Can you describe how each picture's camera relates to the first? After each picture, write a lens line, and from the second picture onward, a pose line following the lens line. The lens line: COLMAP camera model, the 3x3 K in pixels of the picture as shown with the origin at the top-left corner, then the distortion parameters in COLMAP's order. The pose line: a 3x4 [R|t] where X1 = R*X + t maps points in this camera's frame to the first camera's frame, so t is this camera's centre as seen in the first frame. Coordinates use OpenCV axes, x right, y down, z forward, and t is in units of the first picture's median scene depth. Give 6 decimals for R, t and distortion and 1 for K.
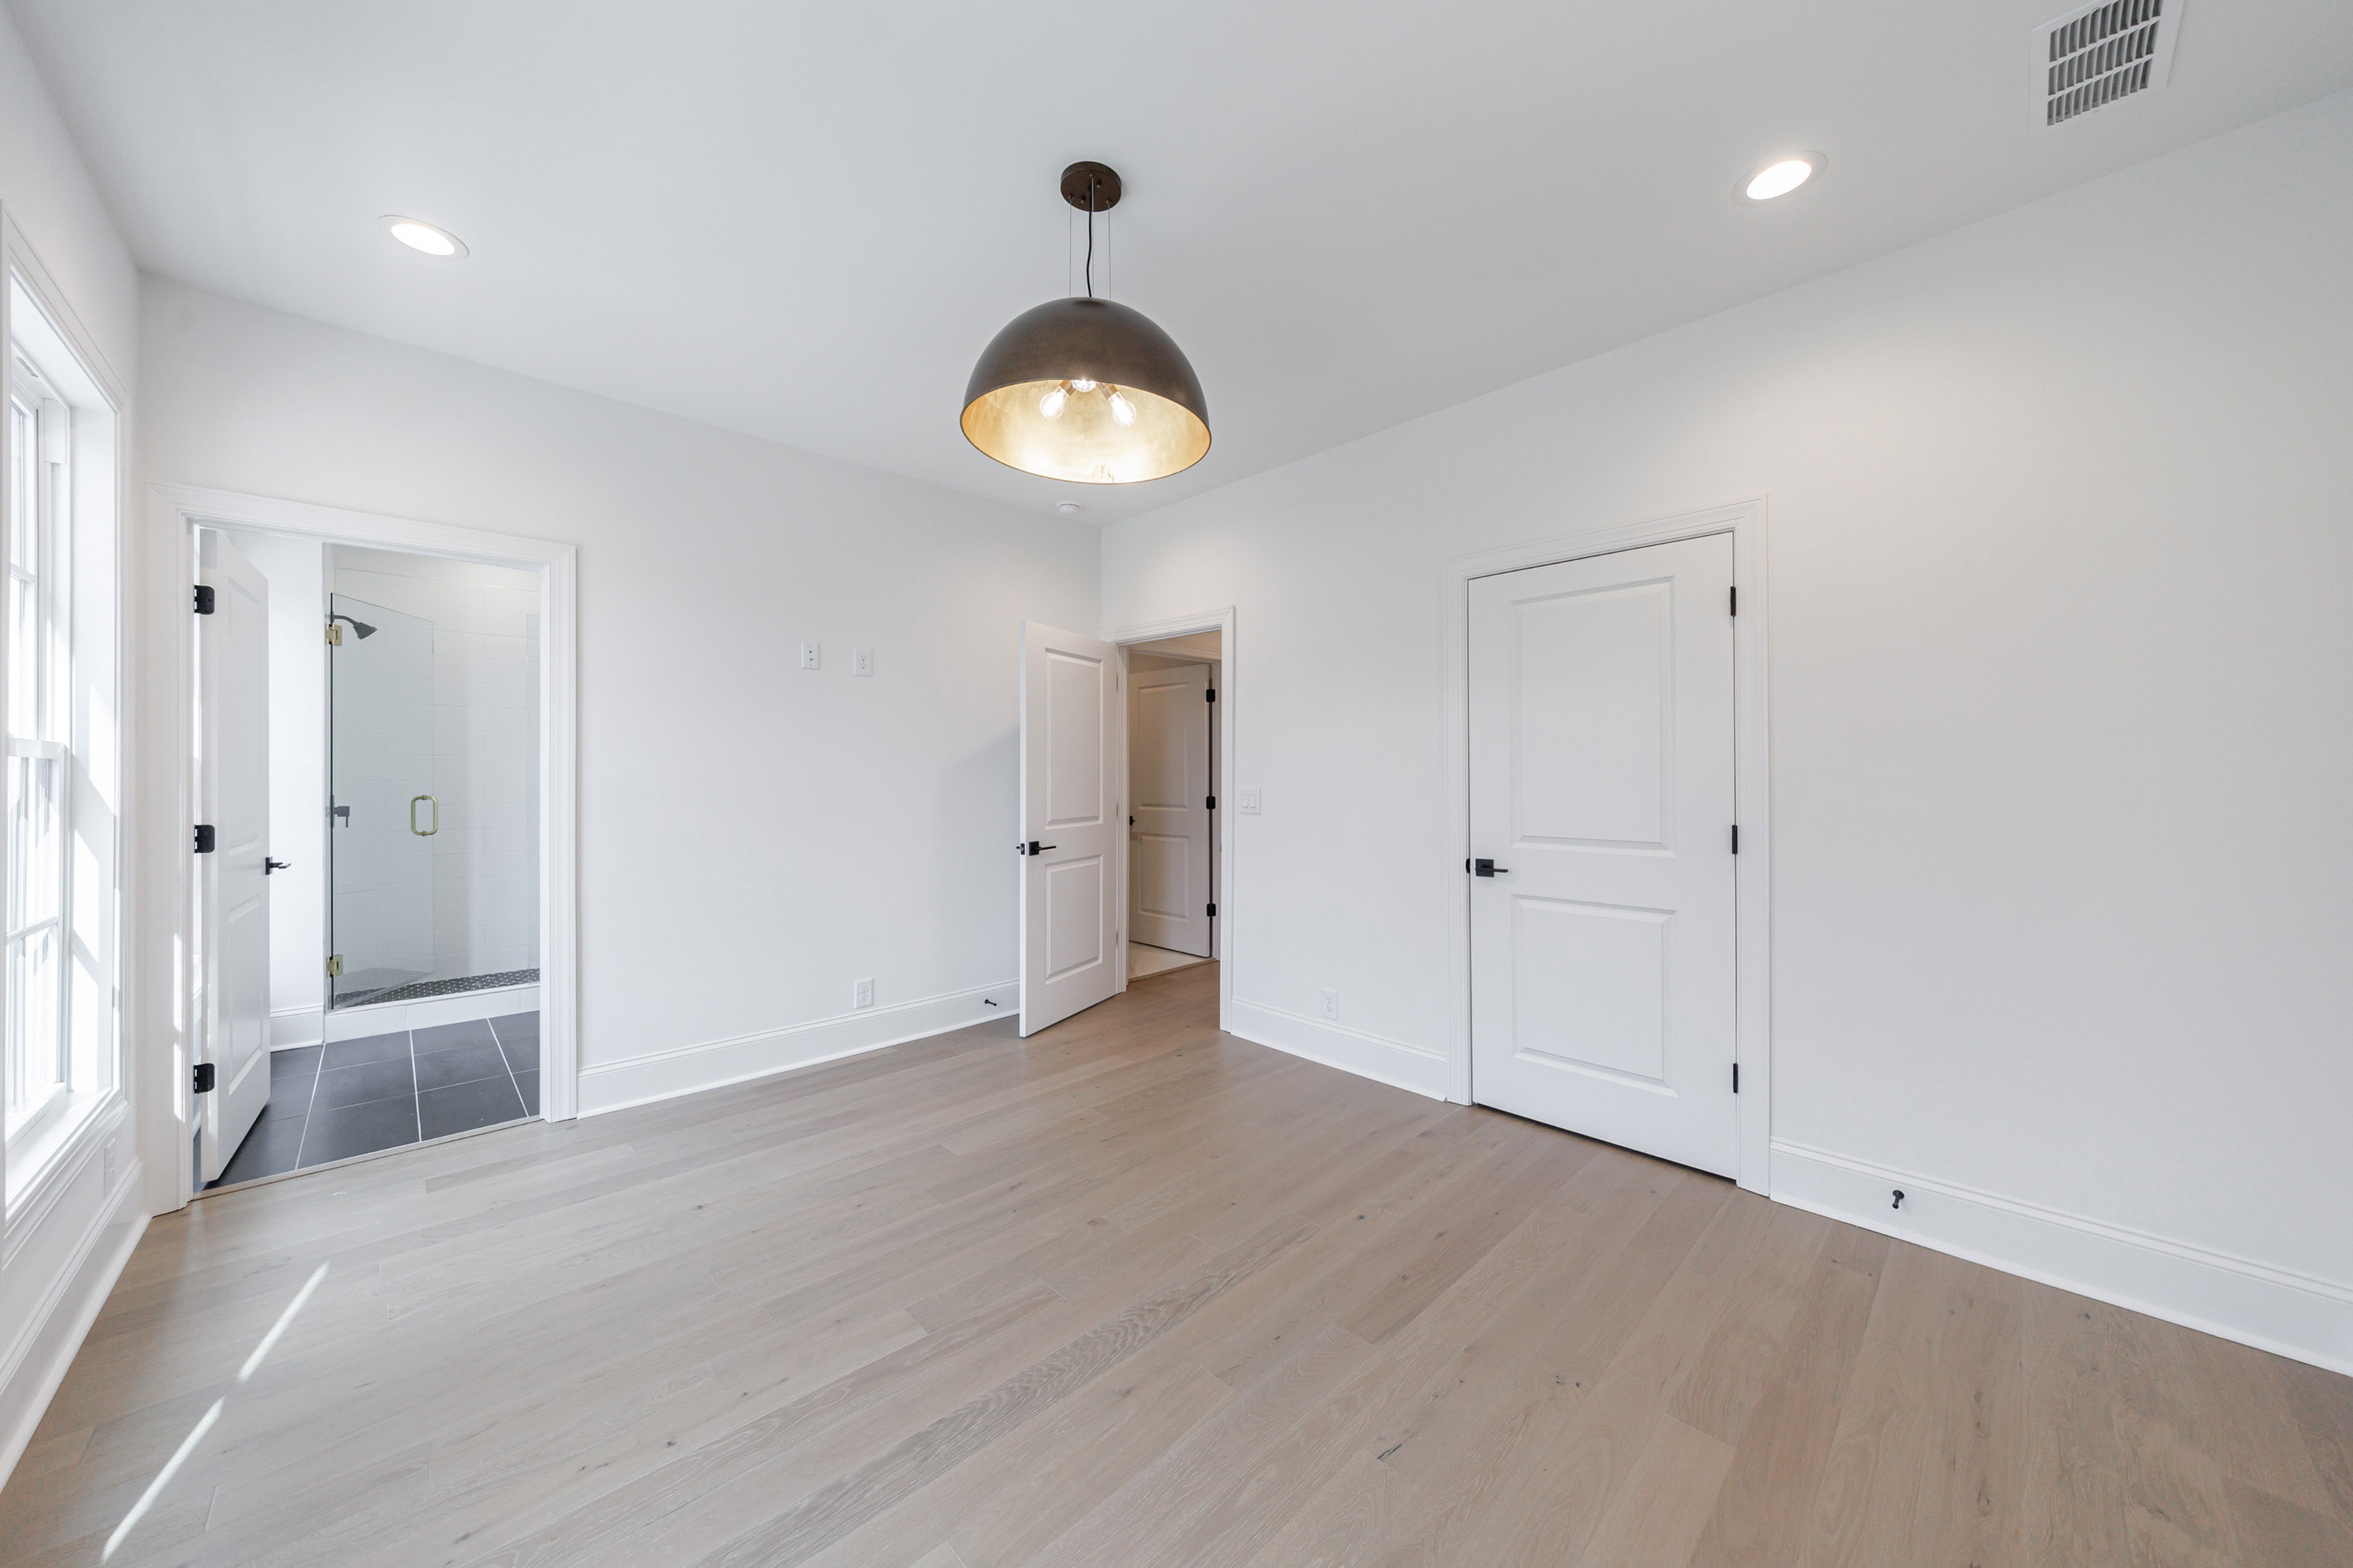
lens RADIAL K [[808.7, 0, 1169.8], [0, 808.7, 778.5], [0, 0, 1]] dist [-0.000216, -0.001486]
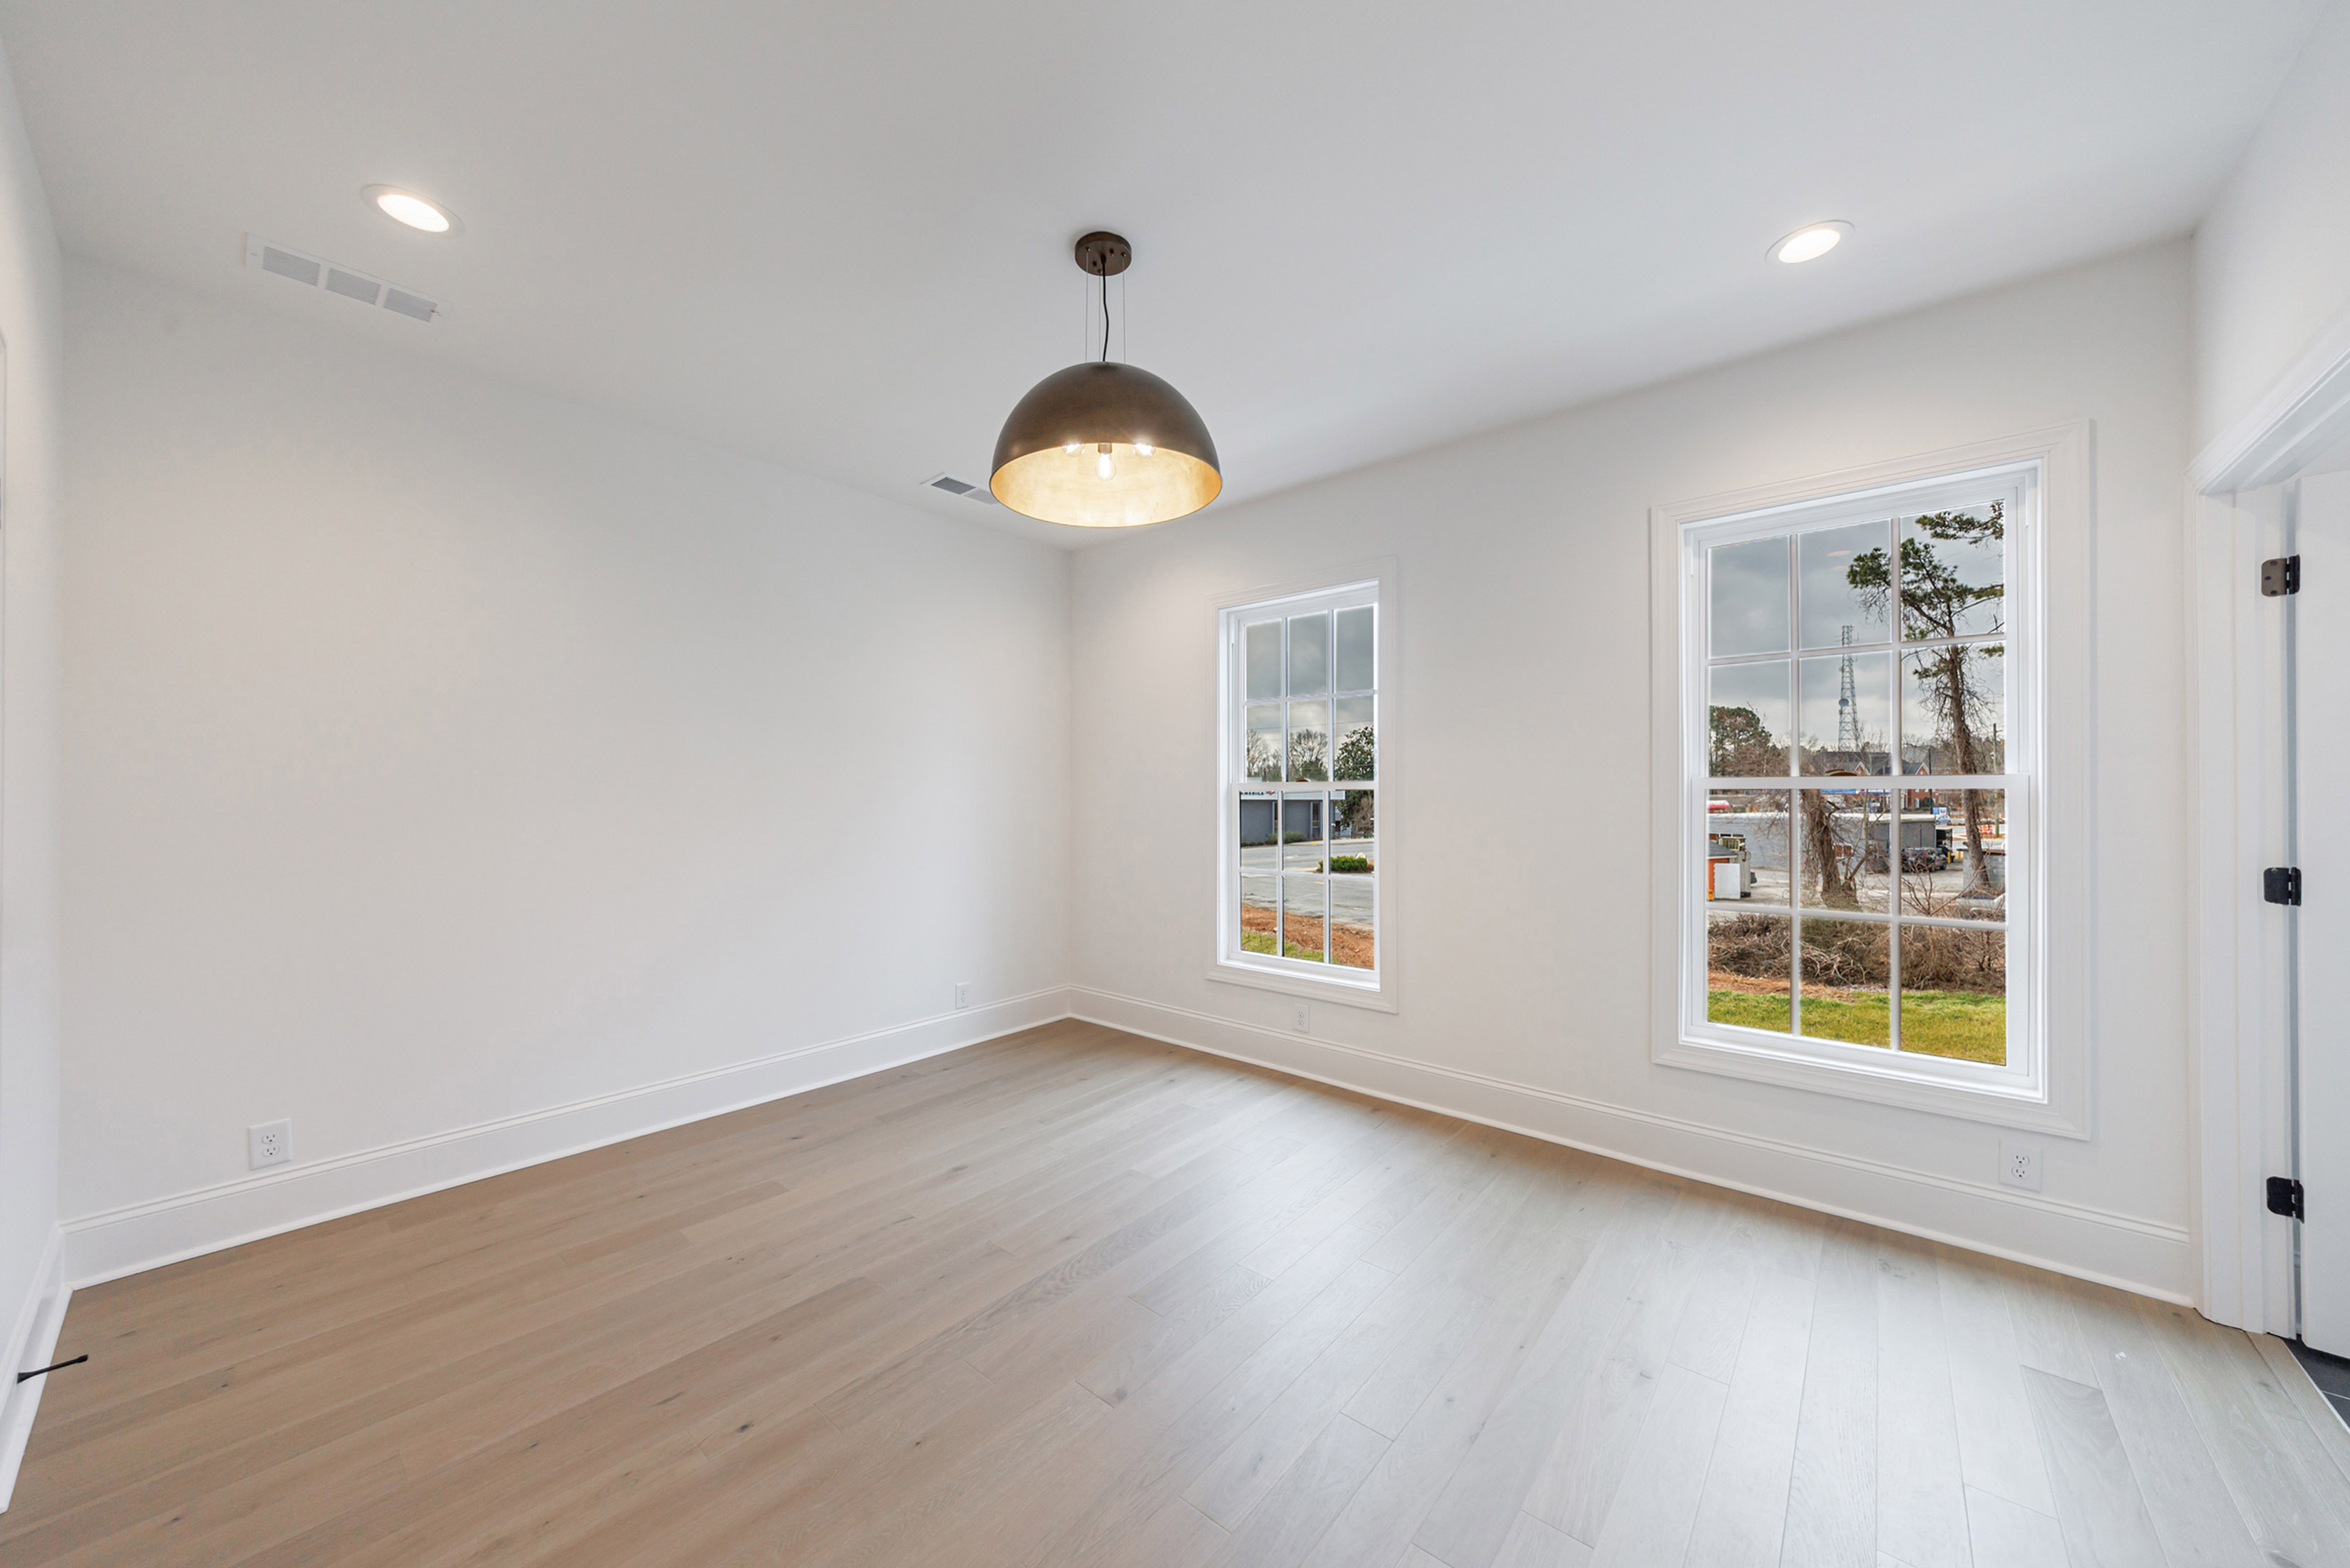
lens RADIAL K [[807.7, 0, 1168.6], [0, 807.7, 789.3], [0, 0, 1]] dist [-0.000216, -0.001486]
pose [[-0.995708, 0.008628, -0.092142, -0.094780], [0.008999, 0.999953, -0.003617, -0.013694], [0.092107, -0.004431, -0.995739, 2.217821]]
